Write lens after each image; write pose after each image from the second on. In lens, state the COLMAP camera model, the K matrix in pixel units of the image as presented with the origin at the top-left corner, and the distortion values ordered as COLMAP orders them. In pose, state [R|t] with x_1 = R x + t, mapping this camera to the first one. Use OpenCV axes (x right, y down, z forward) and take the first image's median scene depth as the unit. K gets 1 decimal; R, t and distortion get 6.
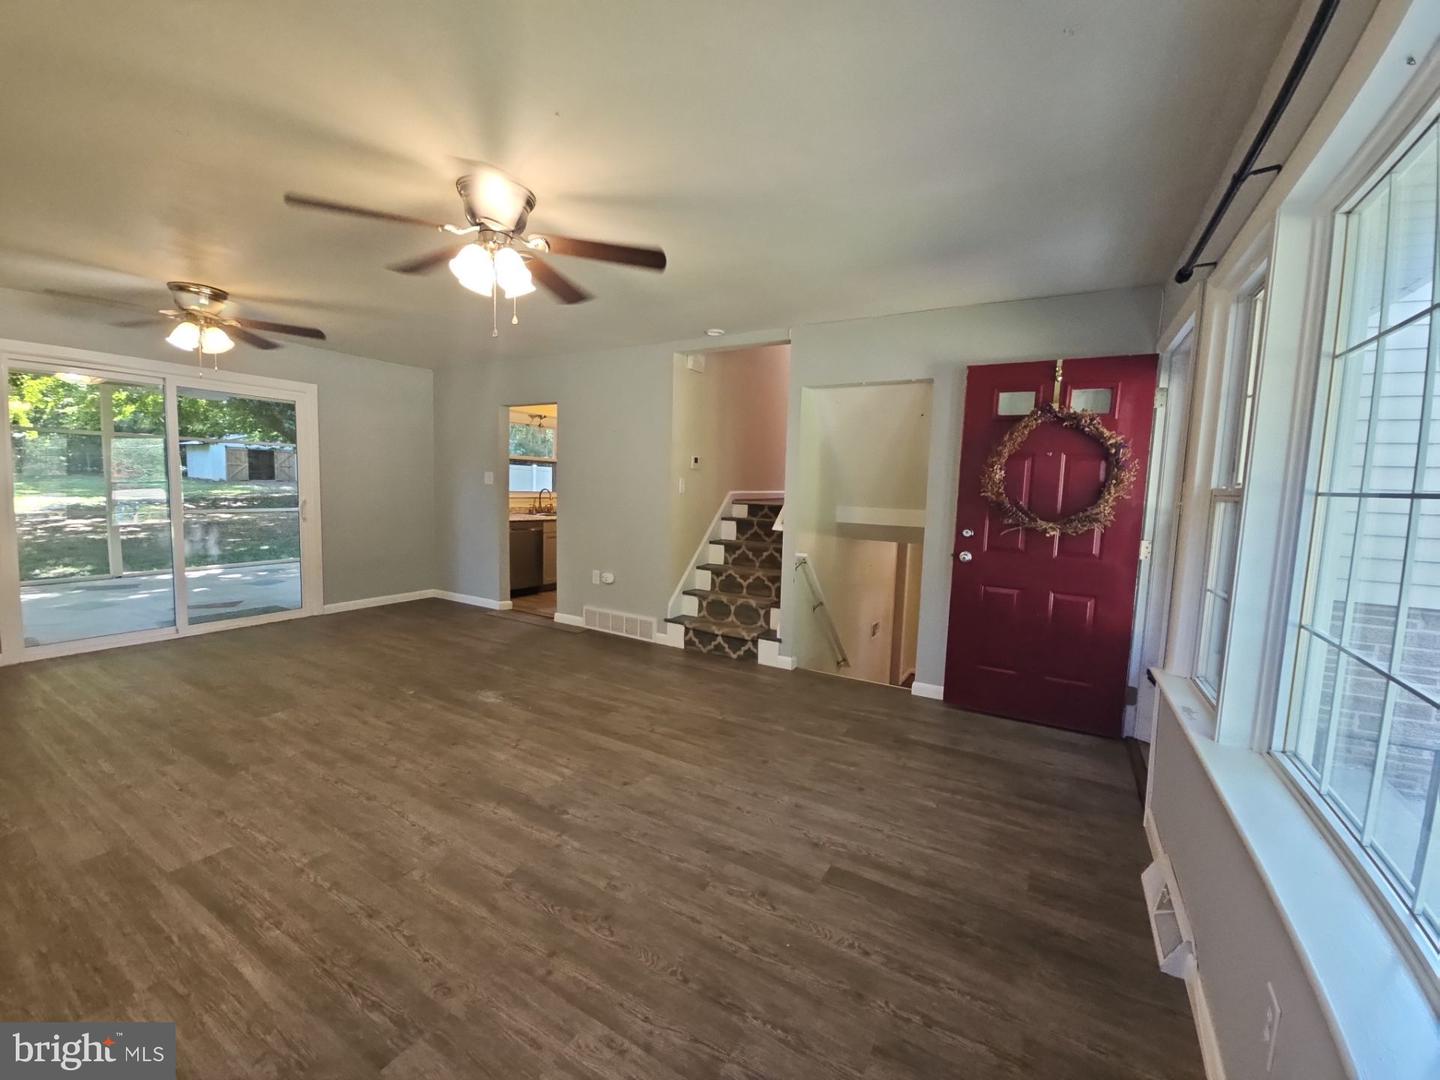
lens RADIAL K [[585.1, 0, 711.6], [0, 585.1, 540.5], [0, 0, 1]] dist [0.003946, -0.004393]
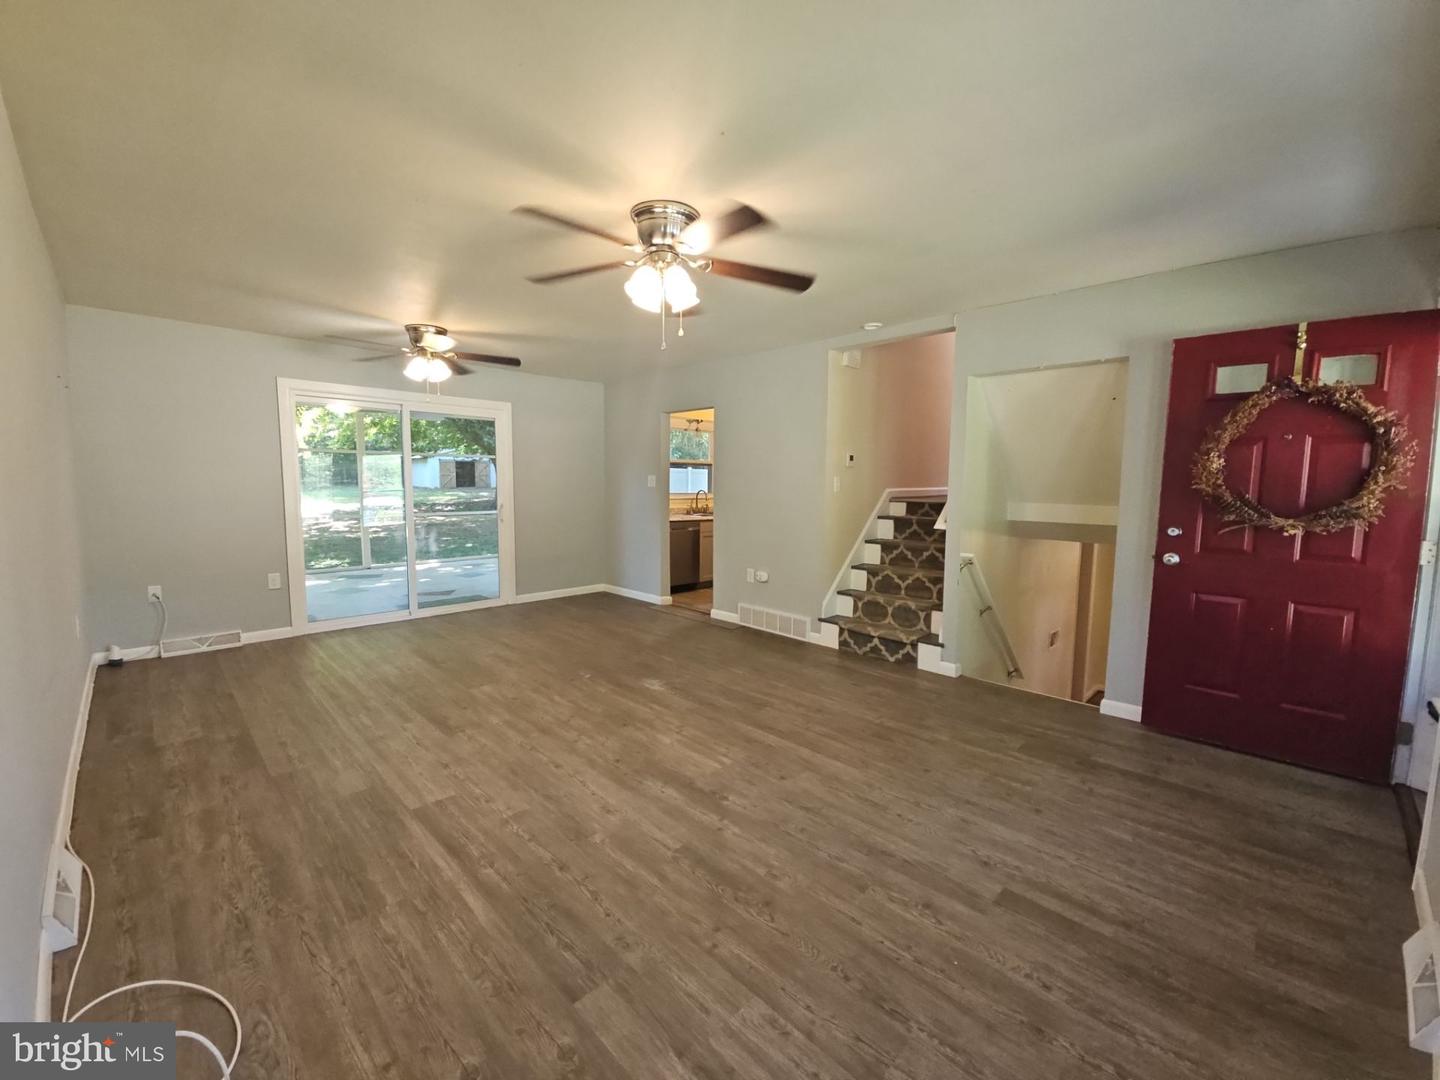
lens RADIAL K [[585.1, 0, 711.6], [0, 585.1, 539.7], [0, 0, 1]] dist [0.003946, -0.004393]
pose [[0.967993, 0.002545, -0.250963, -0.009338], [-0.002834, 0.999996, -0.000792, 0.001913], [0.250960, 0.001478, 0.967996, -0.014113]]
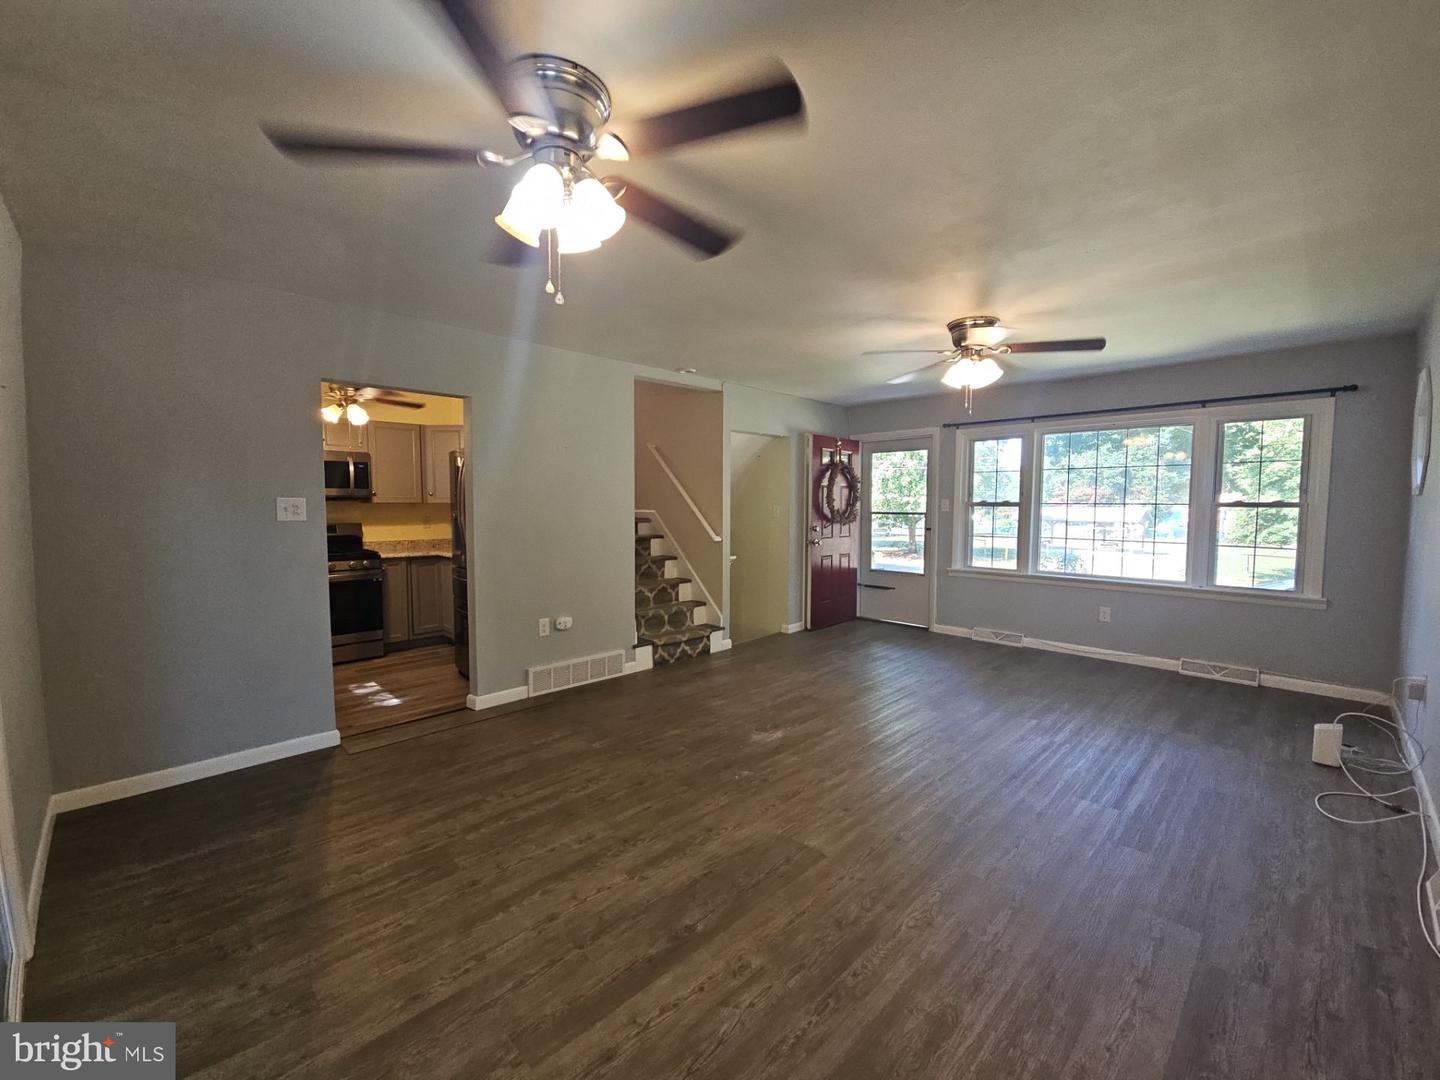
lens RADIAL K [[585.1, 0, 718.6], [0, 585.1, 540.2], [0, 0, 1]] dist [0.003946, -0.004393]
pose [[0.248360, -0.093631, 0.964132, -1.367880], [0.098074, 0.992634, 0.071135, -0.135522], [-0.963690, 0.076889, 0.255713, 0.853159]]
